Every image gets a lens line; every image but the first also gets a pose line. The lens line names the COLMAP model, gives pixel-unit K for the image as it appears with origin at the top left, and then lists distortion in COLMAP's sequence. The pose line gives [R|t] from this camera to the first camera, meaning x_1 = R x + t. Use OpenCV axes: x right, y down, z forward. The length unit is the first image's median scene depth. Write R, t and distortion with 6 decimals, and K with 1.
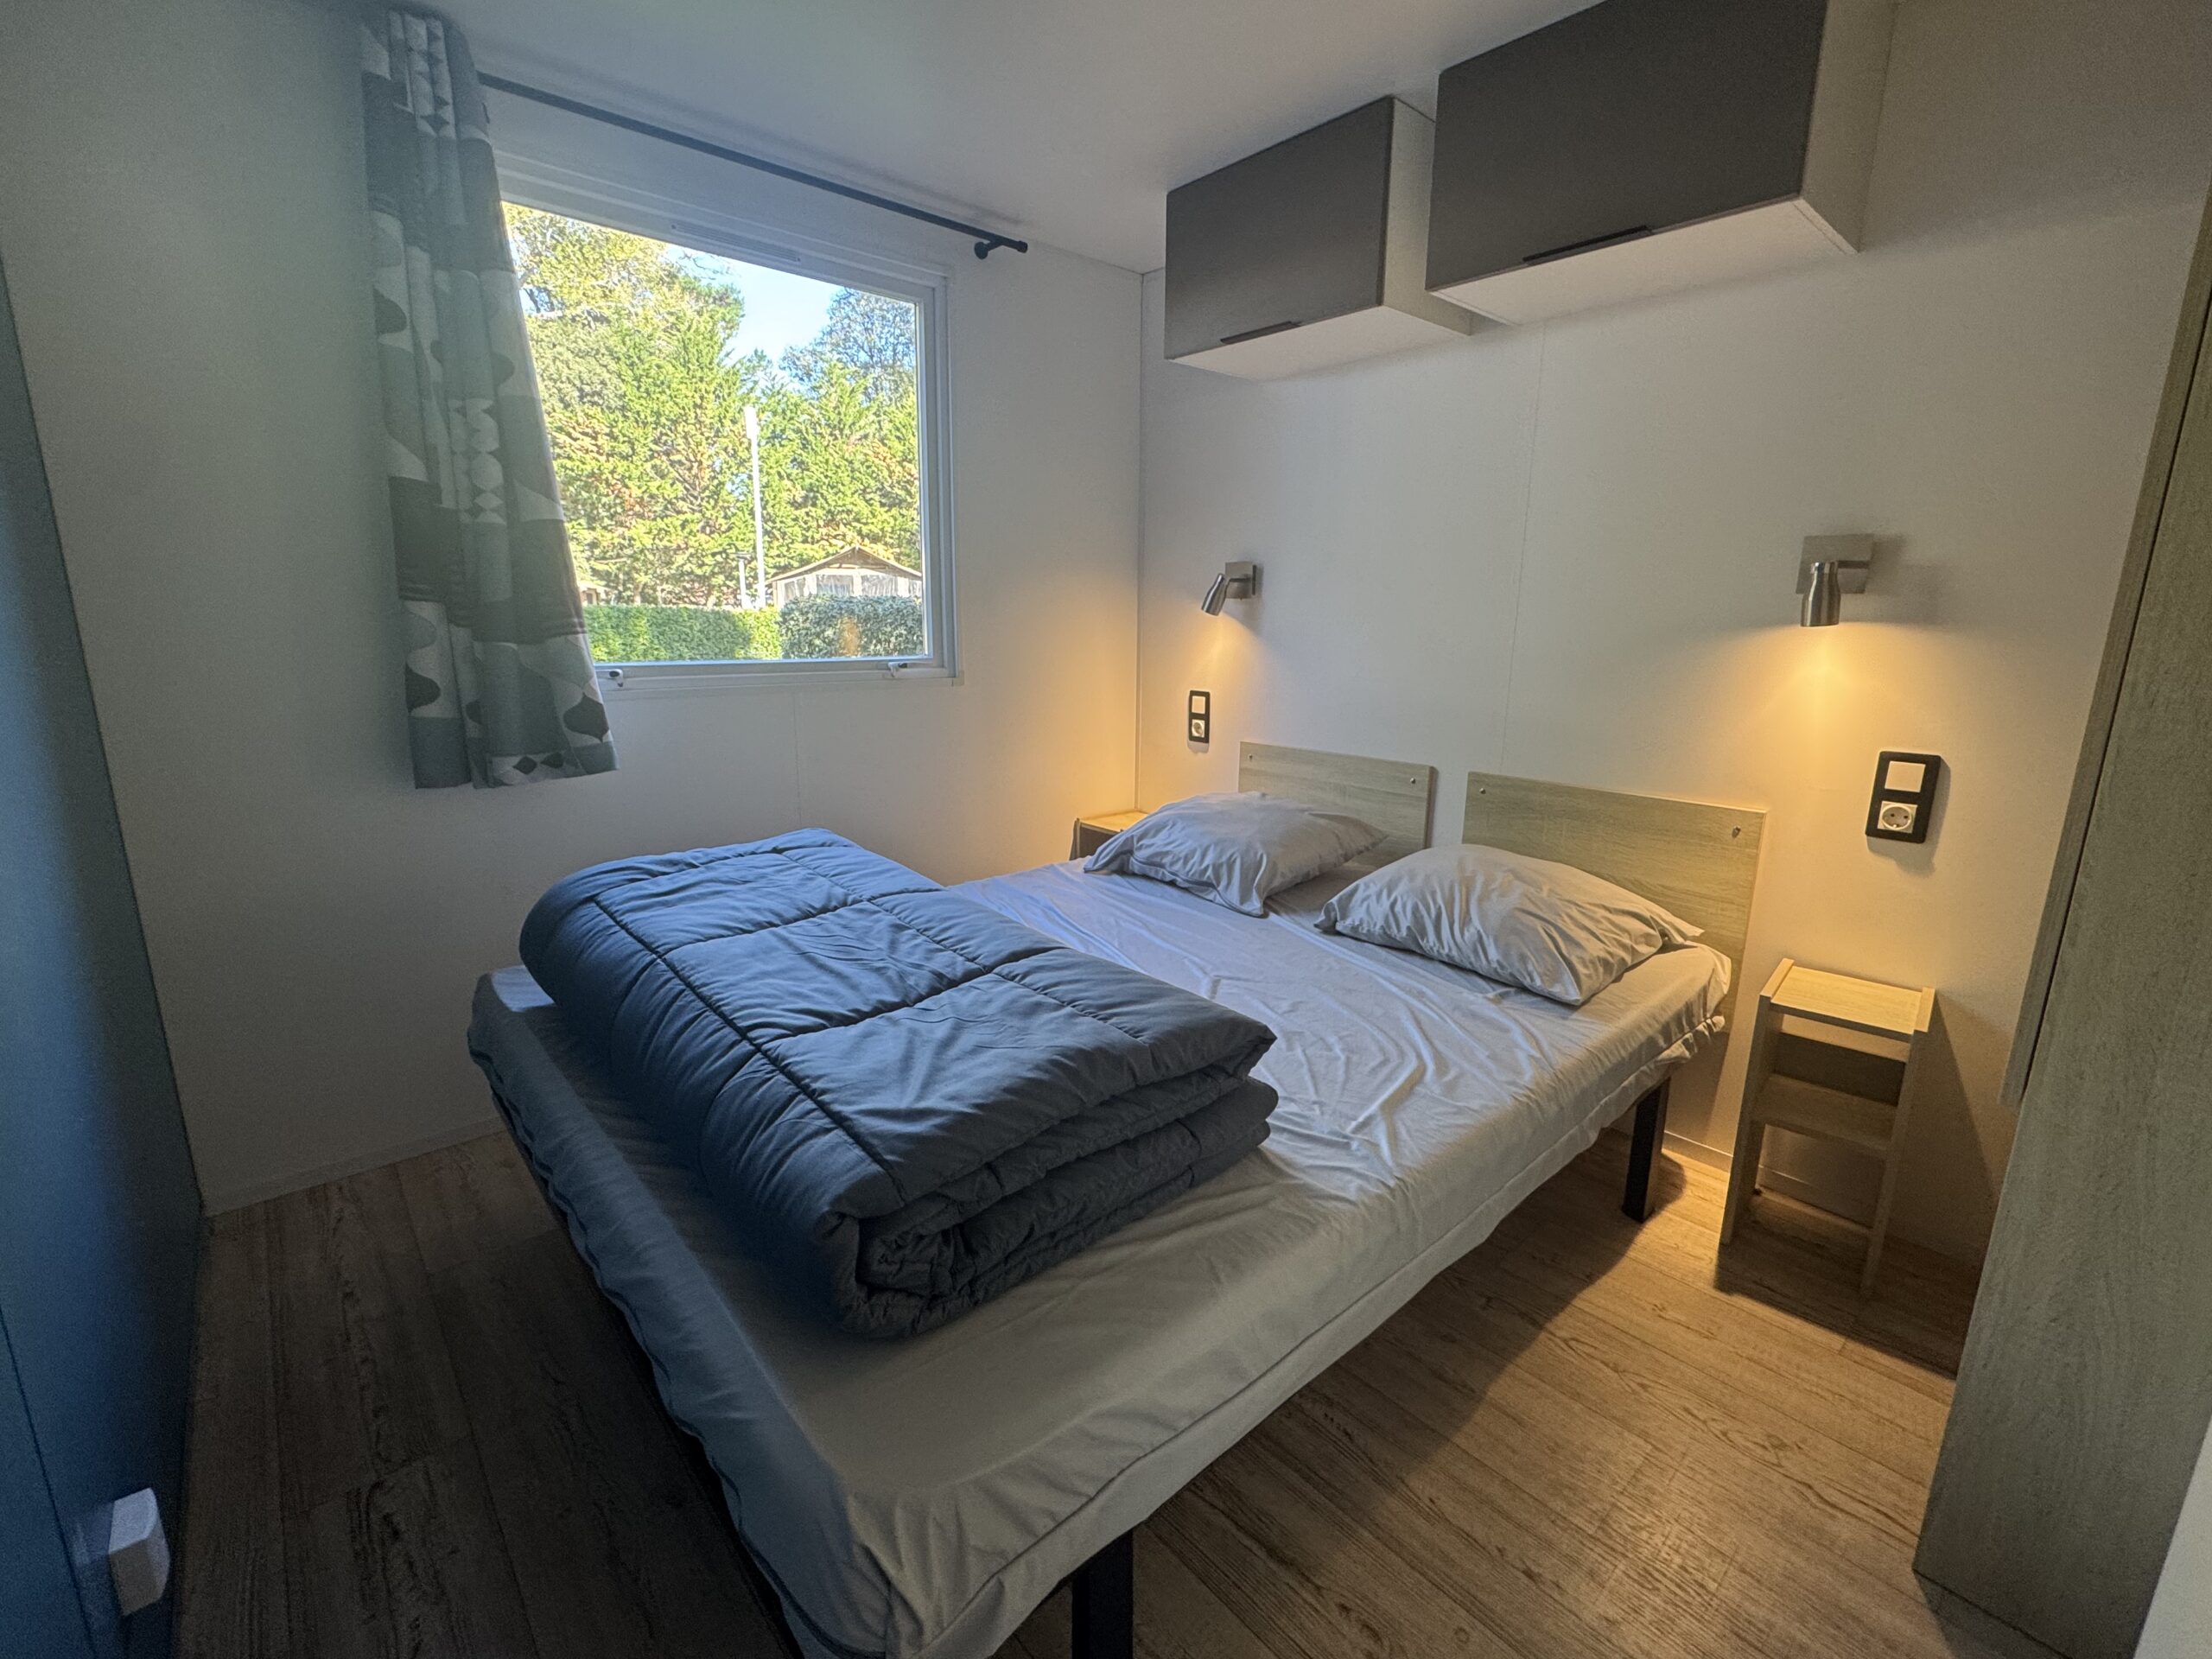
lens RADIAL K [[971.8, 0, 1106.0], [0, 971.8, 829.5], [0, 0, 1]] dist [0.055365, 0.000033]
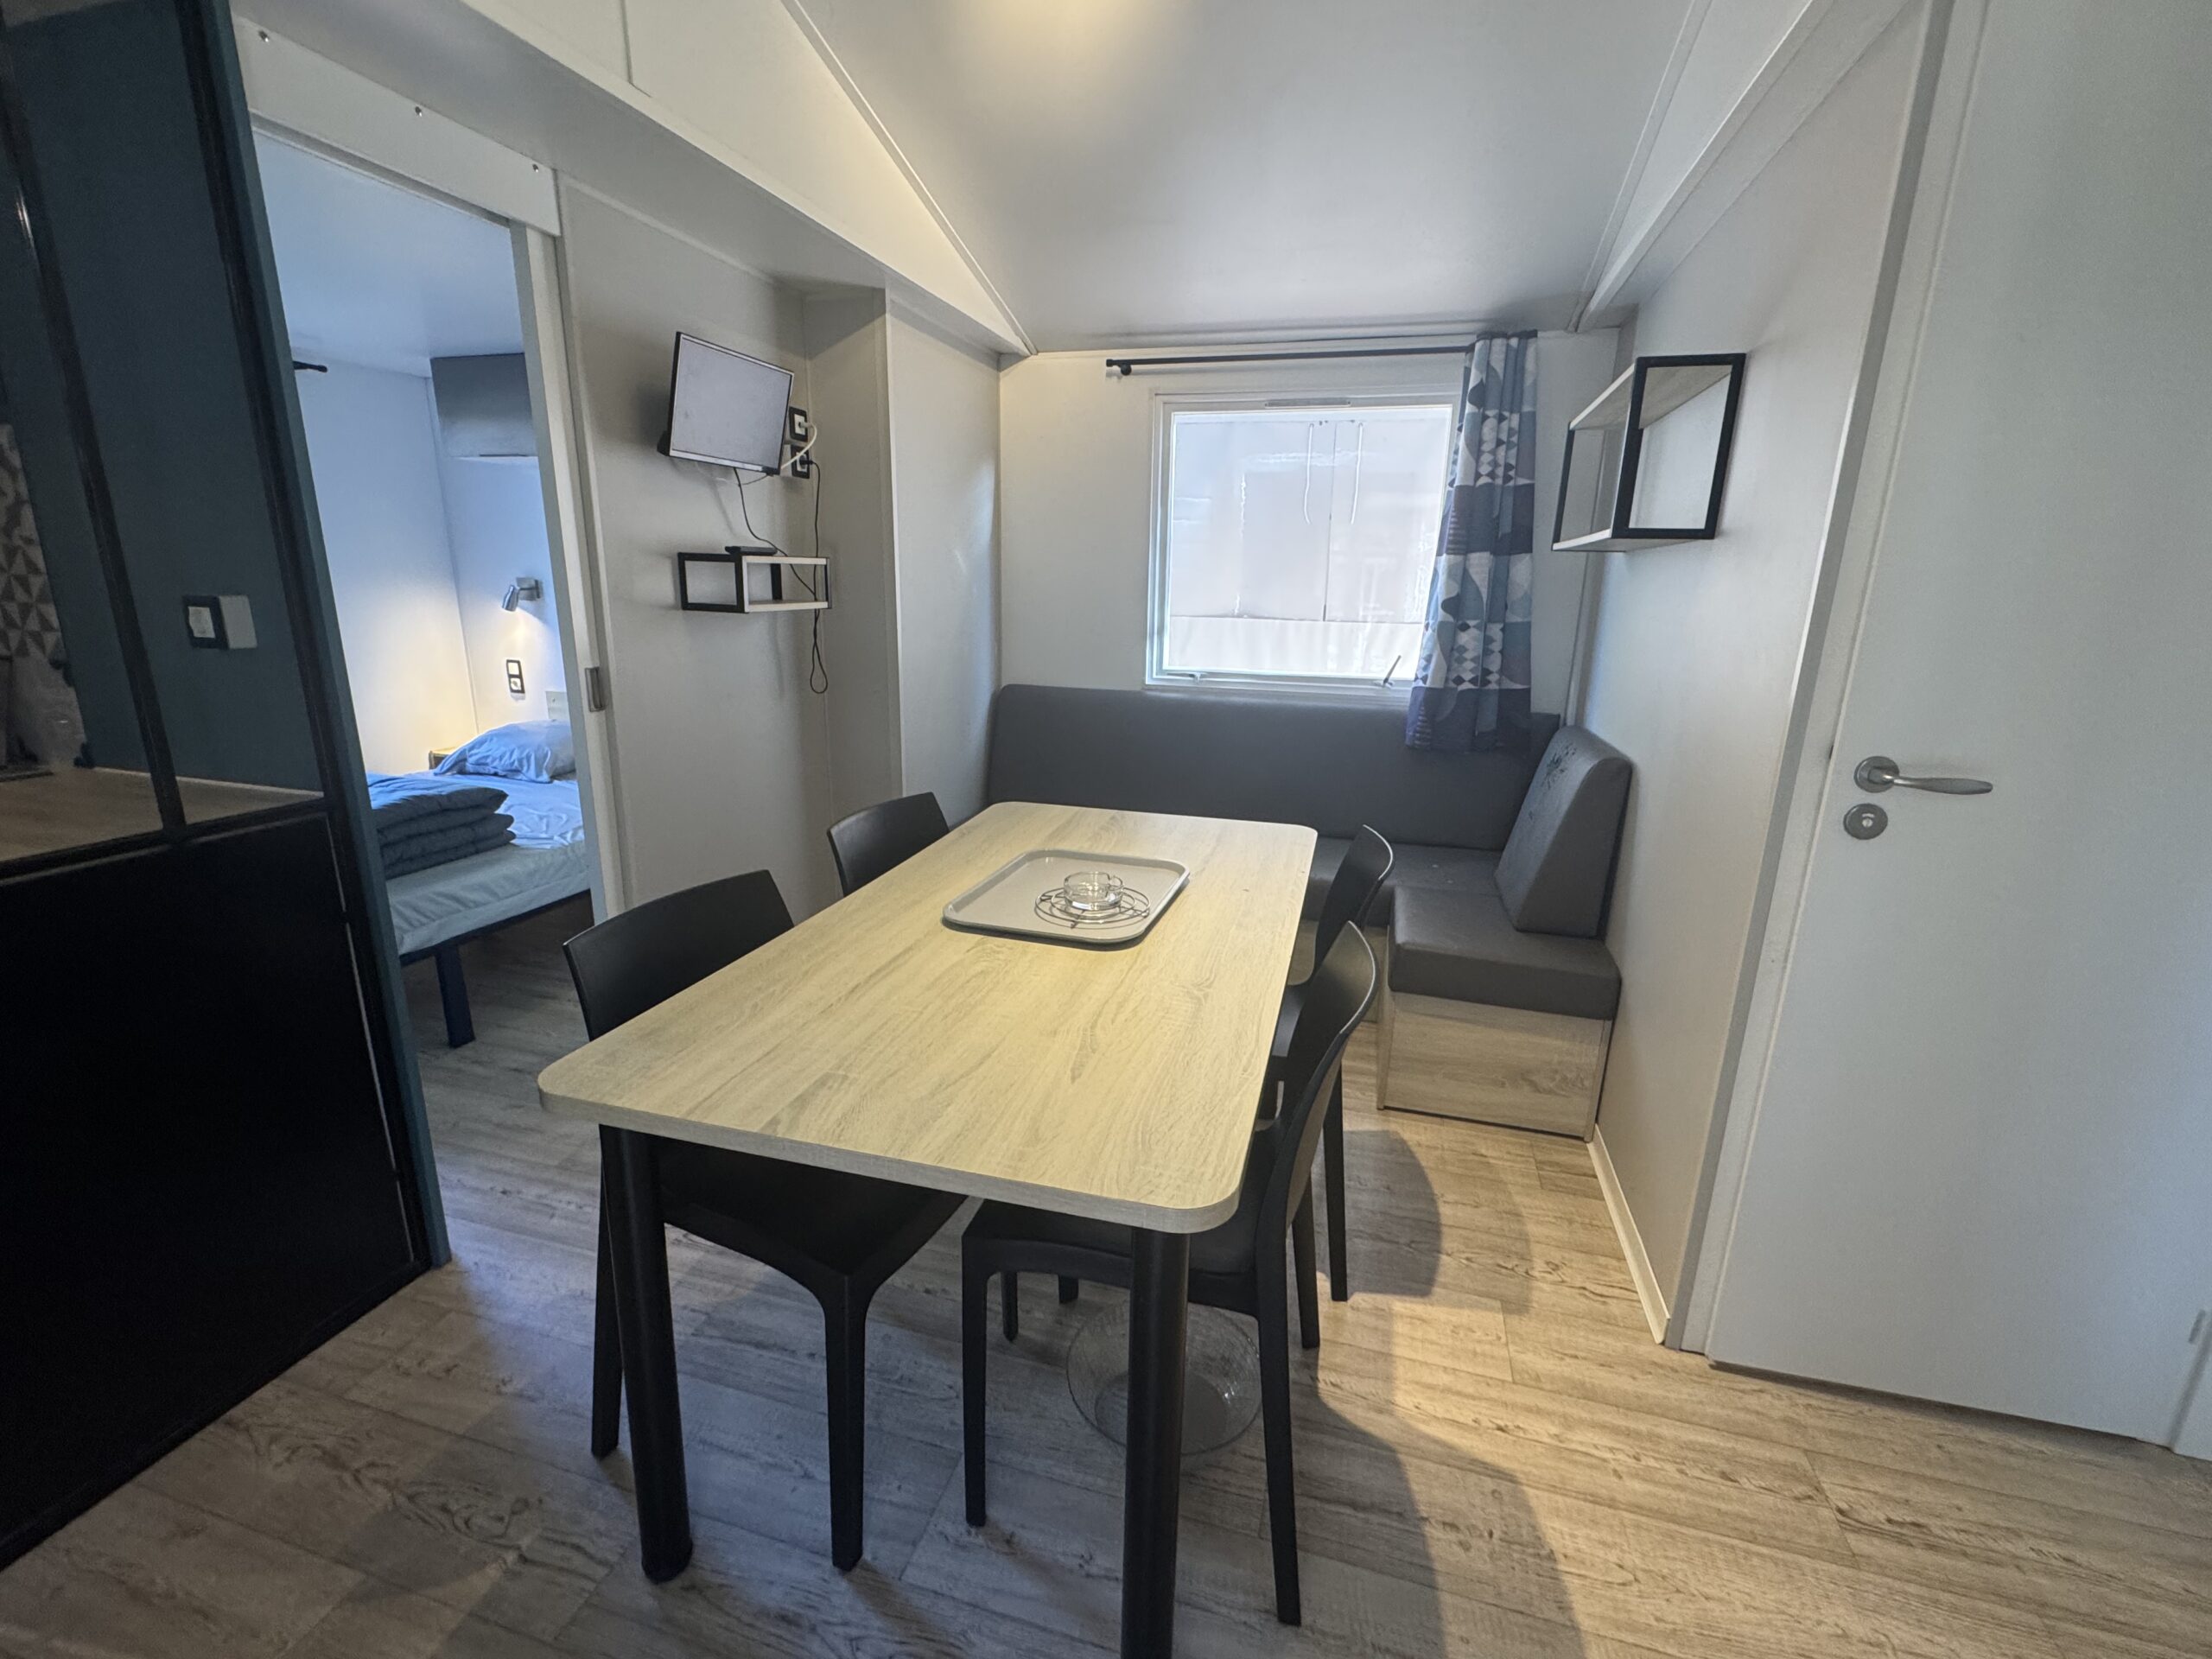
lens RADIAL K [[957.1, 0, 1106.0], [0, 957.1, 829.5], [0, 0, 1]] dist [-0.008506, 0.000080]
pose [[0.845024, -0.131048, 0.518422, 0.086355], [0.106592, 0.991329, 0.076847, 0.126922], [-0.523997, -0.009678, 0.851665, -0.913864]]
